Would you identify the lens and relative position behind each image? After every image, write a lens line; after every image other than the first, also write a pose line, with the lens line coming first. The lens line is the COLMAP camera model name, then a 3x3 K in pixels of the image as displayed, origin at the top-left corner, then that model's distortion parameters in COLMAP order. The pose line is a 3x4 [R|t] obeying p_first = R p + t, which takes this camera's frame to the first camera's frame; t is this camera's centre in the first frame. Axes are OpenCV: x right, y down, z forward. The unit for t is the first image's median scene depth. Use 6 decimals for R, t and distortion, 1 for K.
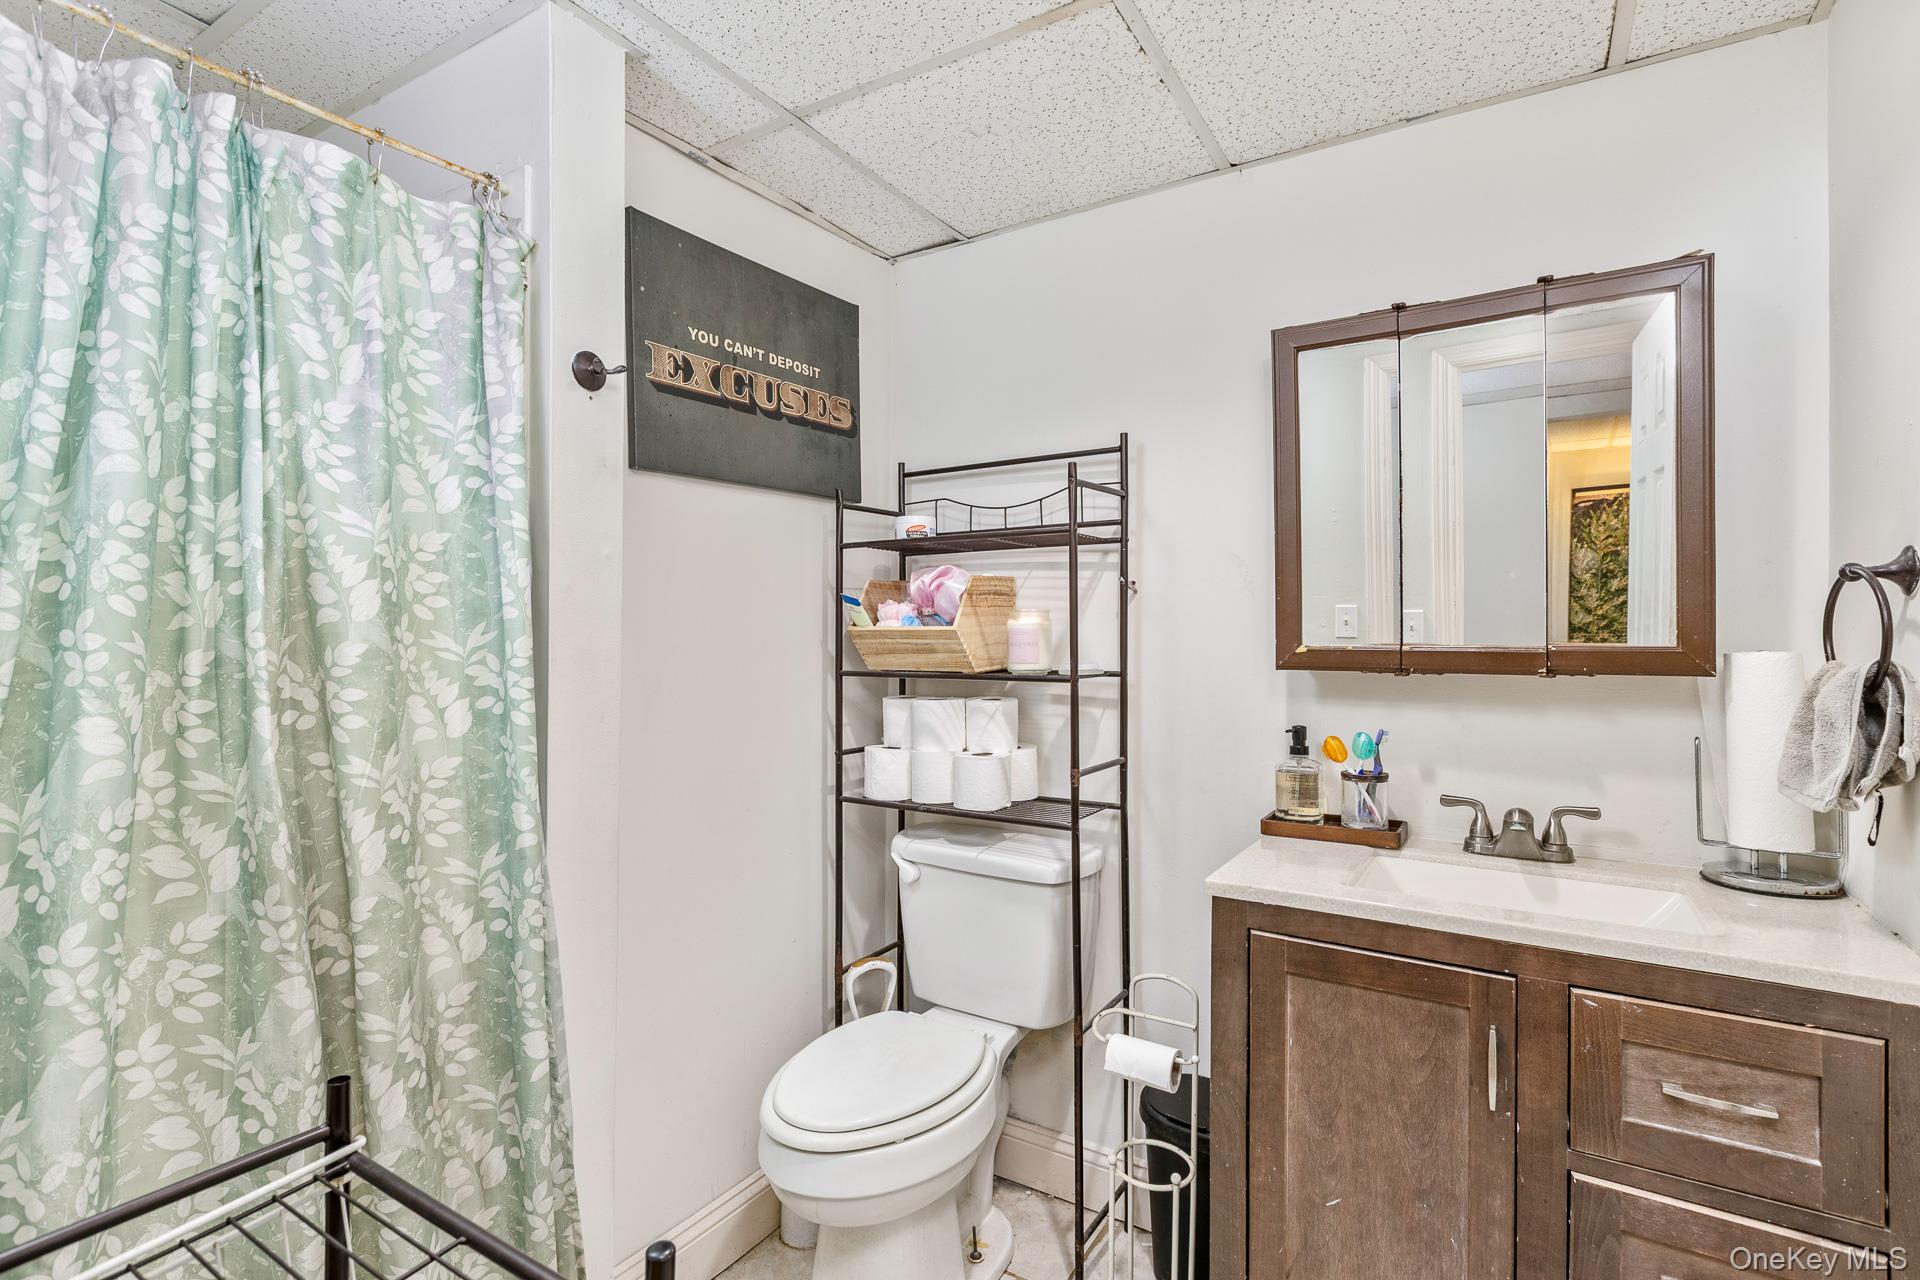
lens RADIAL K [[921.6, 0, 959.2], [0, 921.6, 630.9], [0, 0, 1]] dist [0.002792, -0.000208]
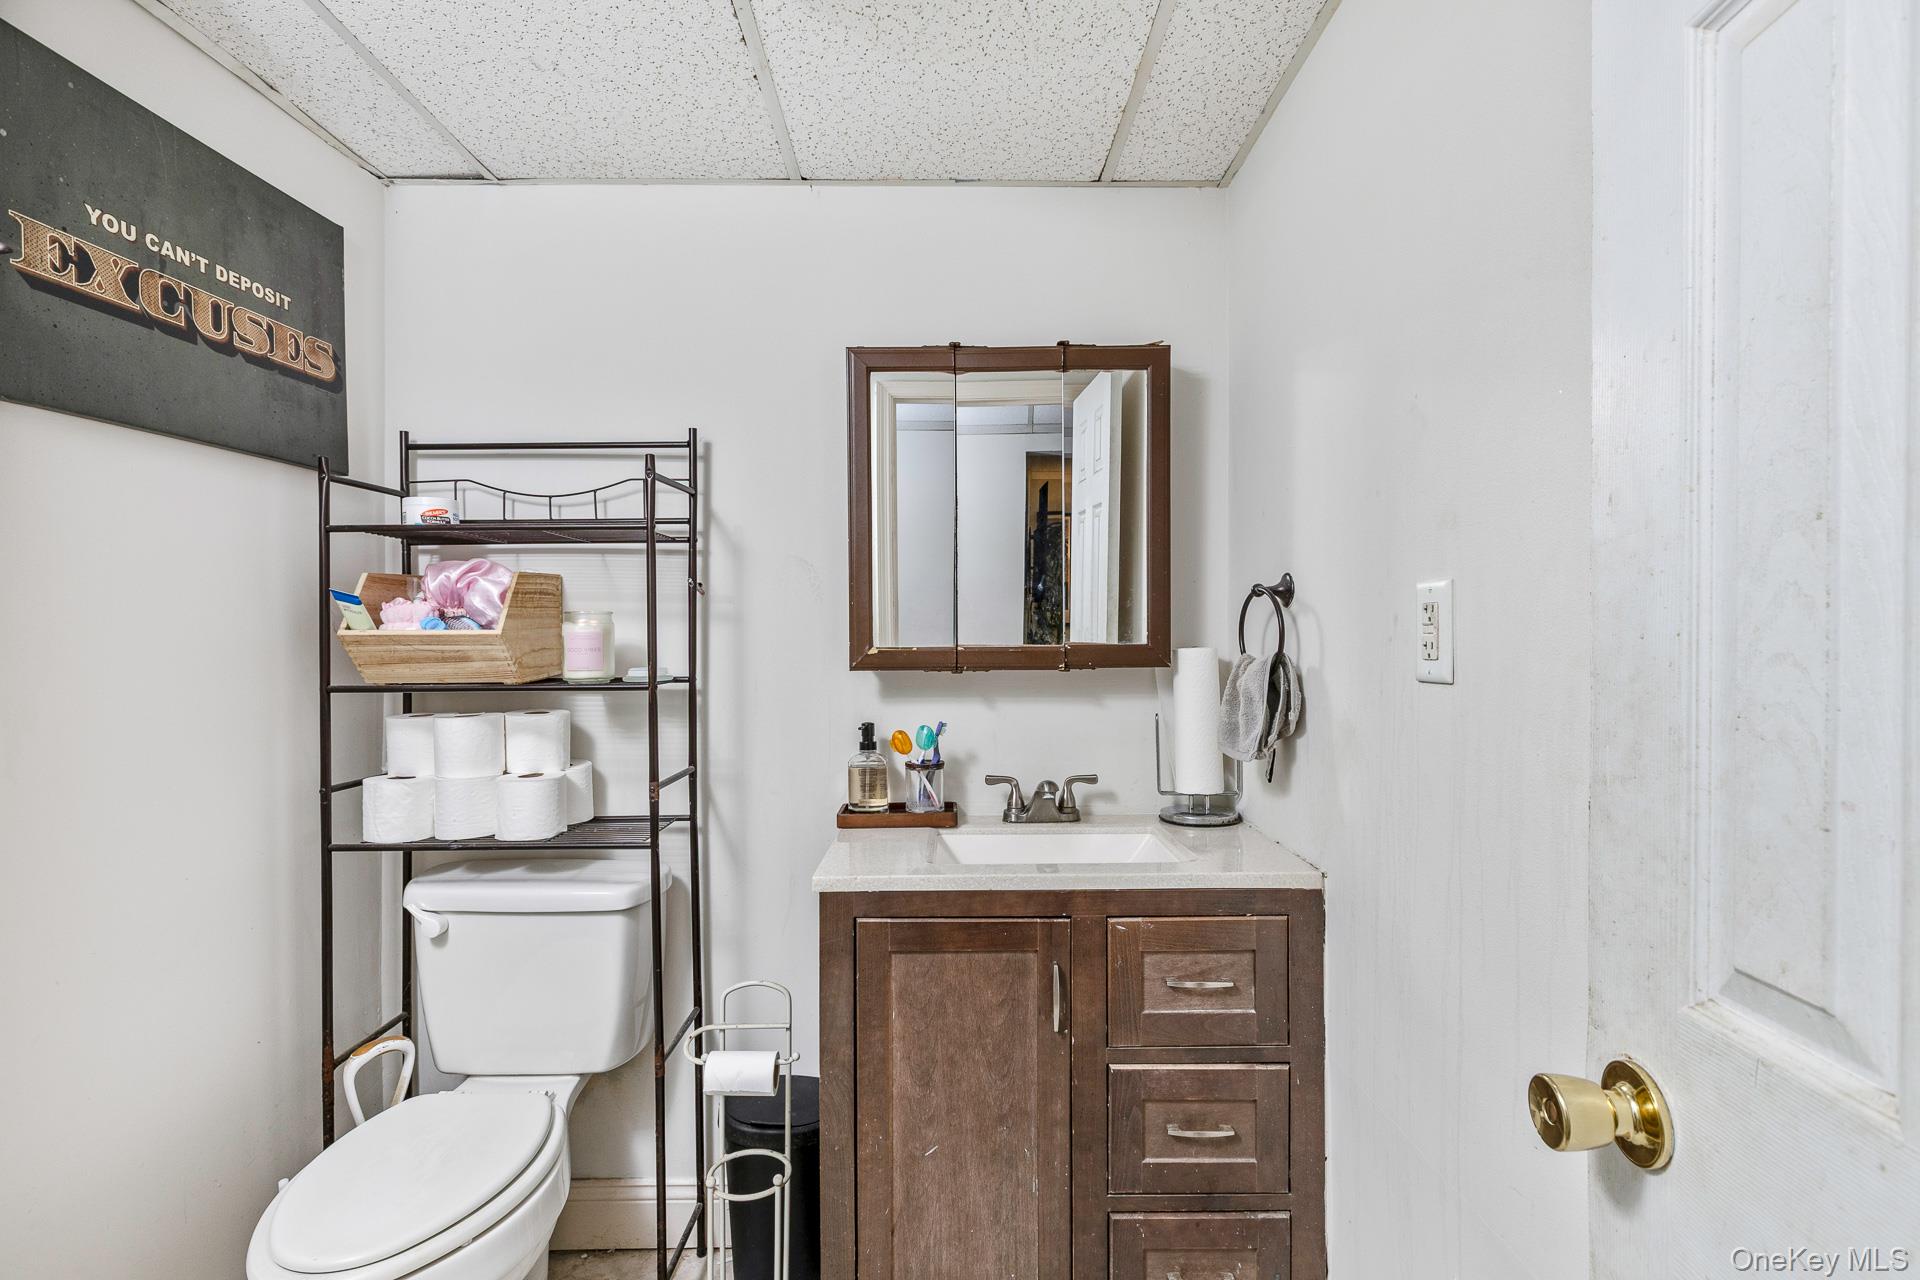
lens RADIAL K [[943.0, 0, 960.0], [0, 943.0, 640.0], [0, 0, 1]] dist [-0.000745, 0.006652]
pose [[0.836608, -0.007281, 0.547753, -0.137780], [0.004261, 0.999968, 0.006783, 0.000289], [-0.547785, -0.003341, 0.836612, 0.029953]]
